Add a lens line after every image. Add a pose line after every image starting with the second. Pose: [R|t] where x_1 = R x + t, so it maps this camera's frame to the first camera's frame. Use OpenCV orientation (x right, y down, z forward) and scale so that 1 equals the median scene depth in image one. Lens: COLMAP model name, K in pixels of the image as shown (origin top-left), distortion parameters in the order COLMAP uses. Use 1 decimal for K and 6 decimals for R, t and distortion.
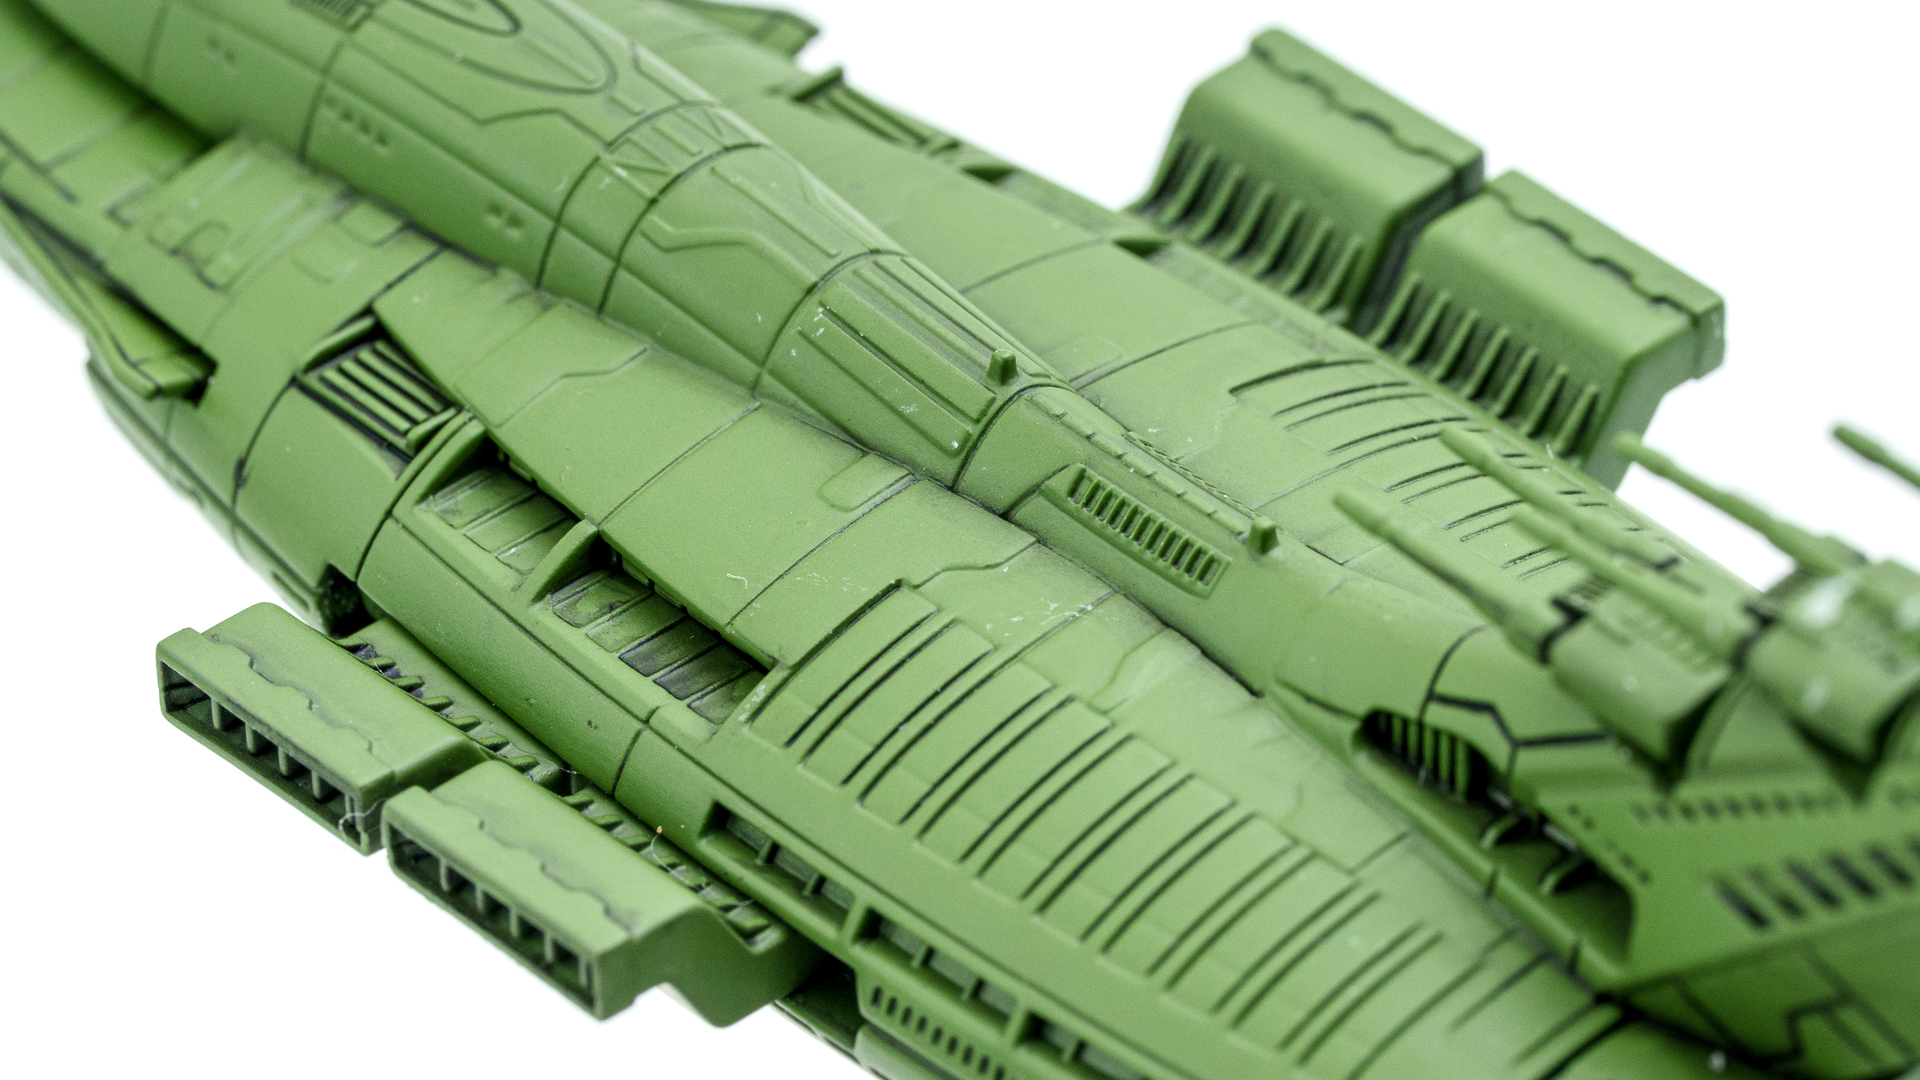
lens RADIAL K [[12683.1, 0, 958.0], [0, 12683.1, 538.0], [0, 0, 1]] dist [-0.234111, 0.000000]
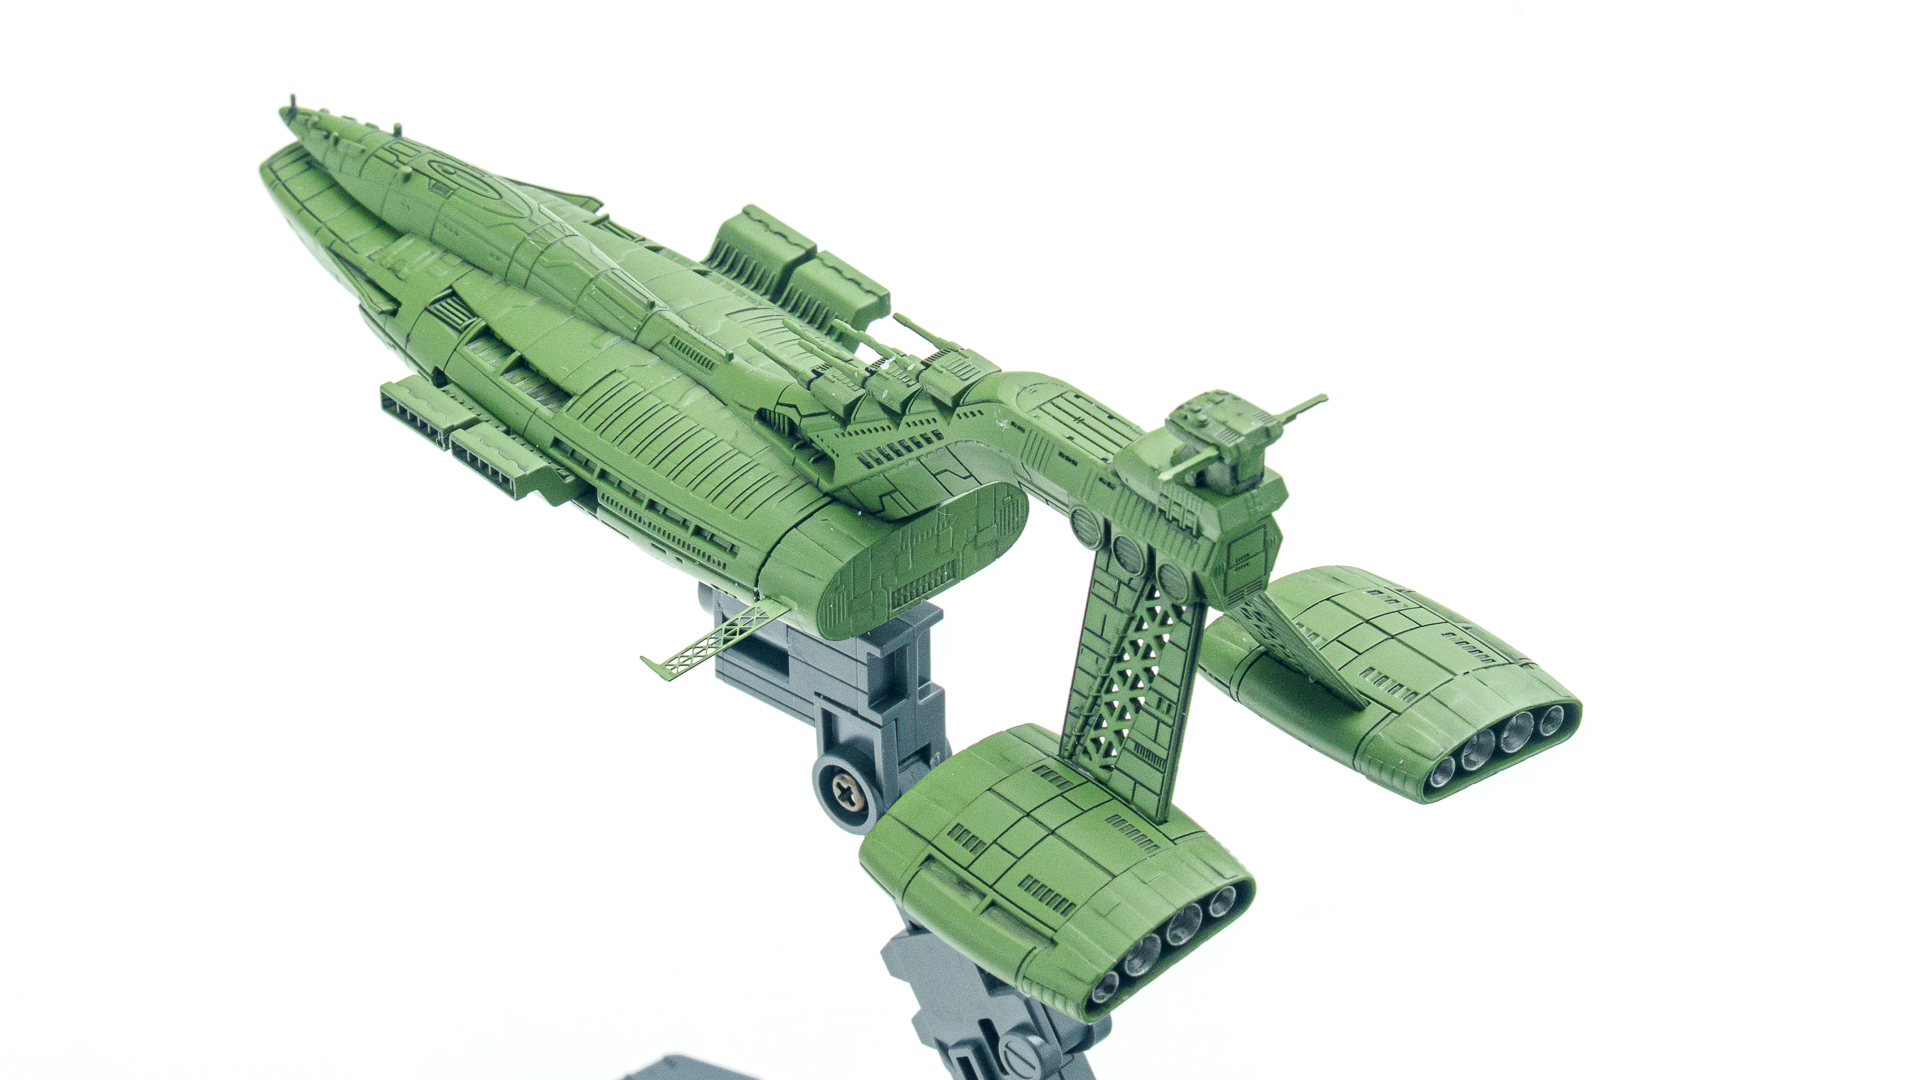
lens RADIAL K [[7969.1, 0, 956.9], [0, 7969.1, 541.7], [0, 0, 1]] dist [-0.637732, 0.000000]
pose [[0.999836, 0.016868, 0.006609, 0.067126], [-0.016713, 0.999600, -0.022793, 0.088712], [-0.006991, 0.022679, 0.999718, -0.965441]]
